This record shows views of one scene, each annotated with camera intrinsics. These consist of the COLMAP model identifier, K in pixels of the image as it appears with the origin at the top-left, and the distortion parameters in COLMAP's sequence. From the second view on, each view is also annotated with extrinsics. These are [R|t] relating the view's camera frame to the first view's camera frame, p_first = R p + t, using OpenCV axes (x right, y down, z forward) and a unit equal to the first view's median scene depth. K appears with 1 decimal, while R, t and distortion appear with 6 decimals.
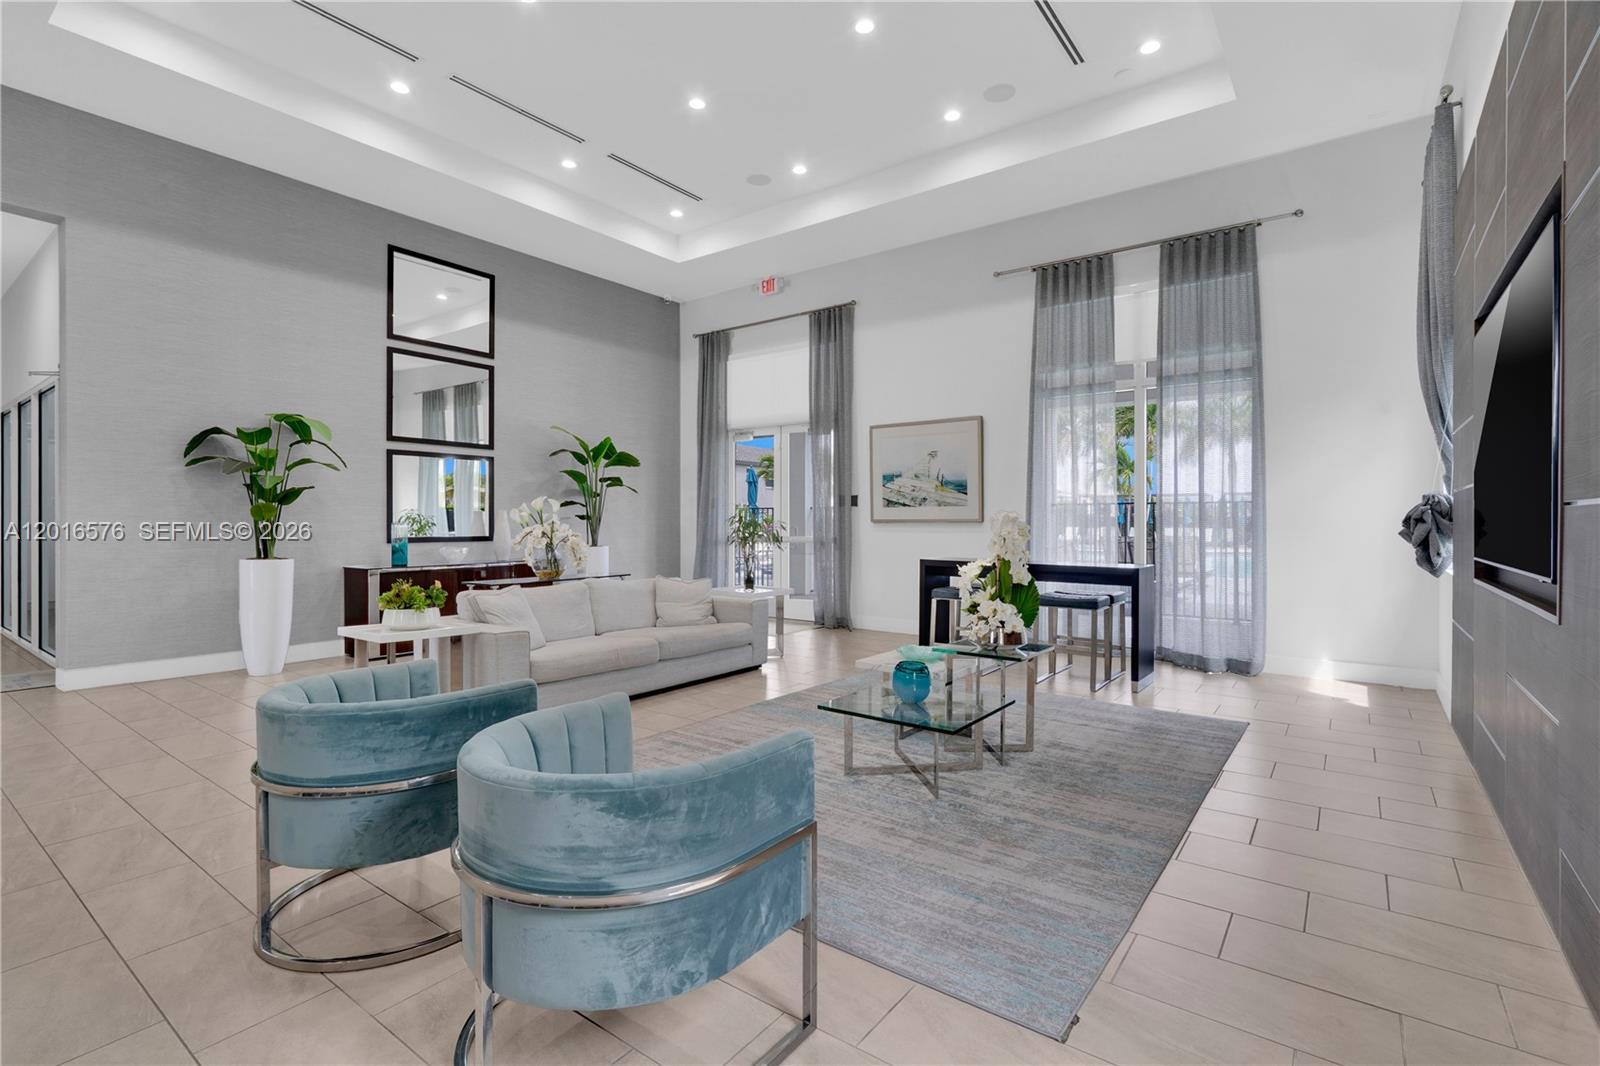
lens RADIAL K [[753.8, 0, 792.5], [0, 753.8, 519.8], [0, 0, 1]] dist [0.001472, 0.000560]
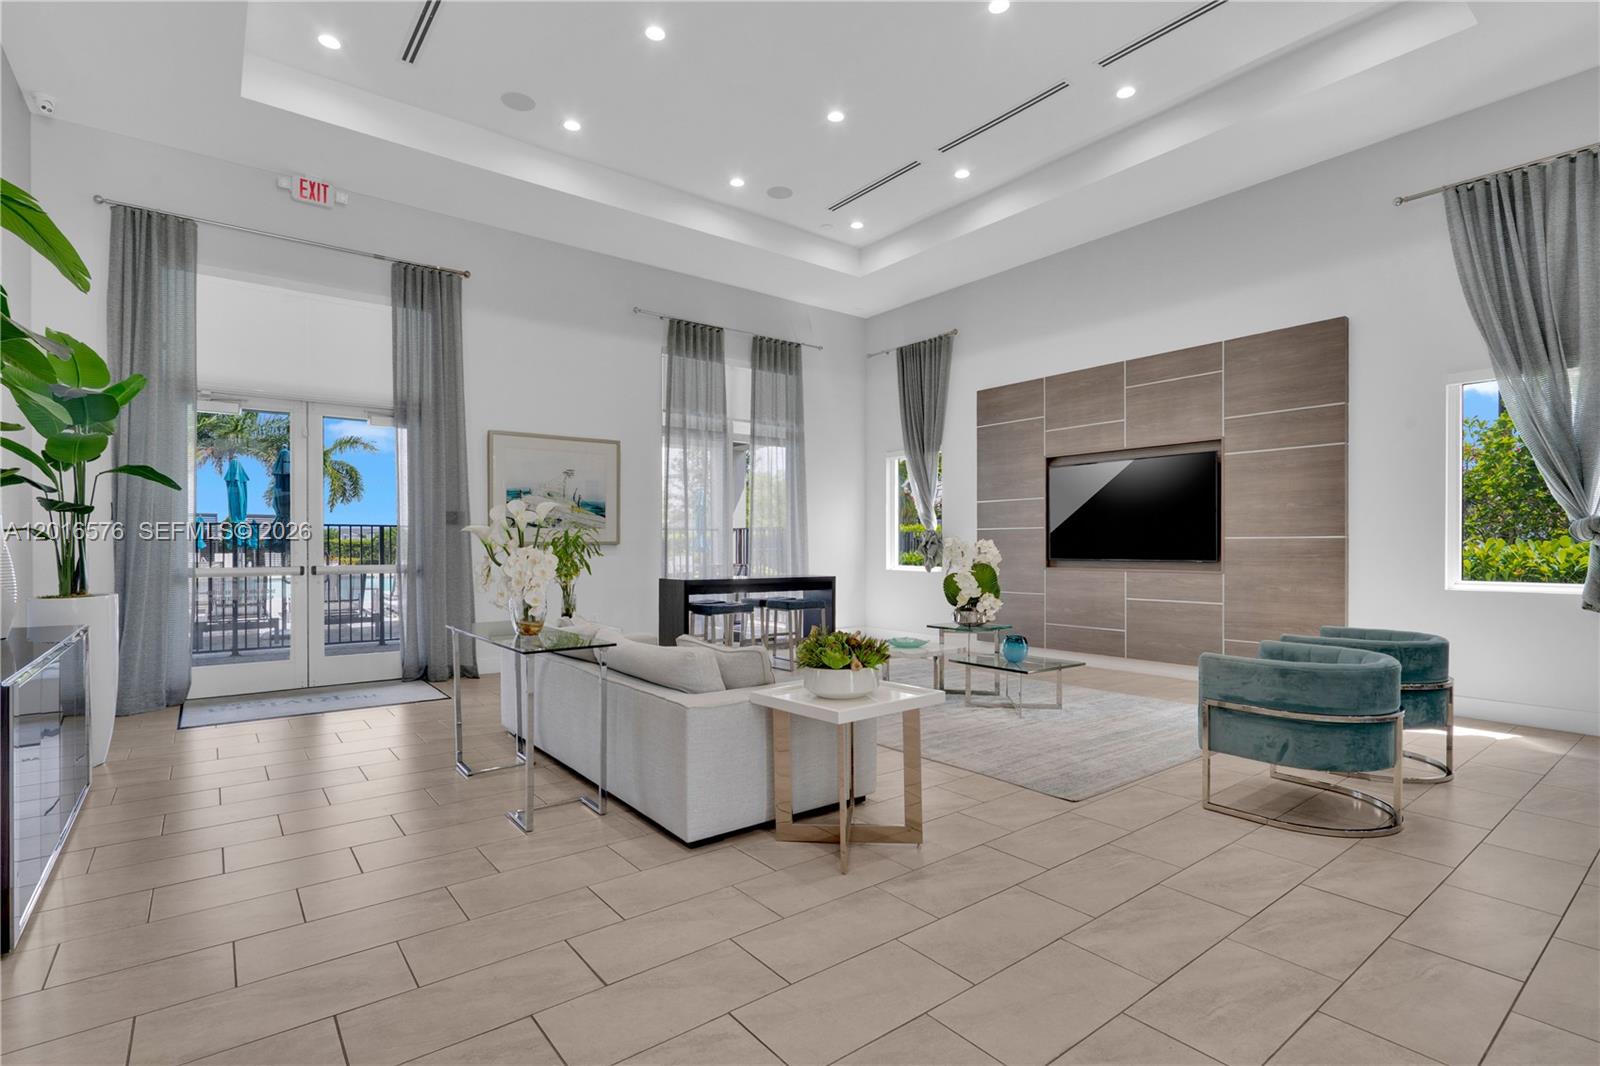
lens RADIAL K [[754.9, 0, 807.6], [0, 754.9, 545.0], [0, 0, 1]] dist [-0.000875, -0.000028]
pose [[0.248182, -0.001683, 0.968712, -0.710362], [0.004661, 0.999989, 0.000543, 0.004839], [-0.968702, 0.004381, 0.248187, 0.514539]]
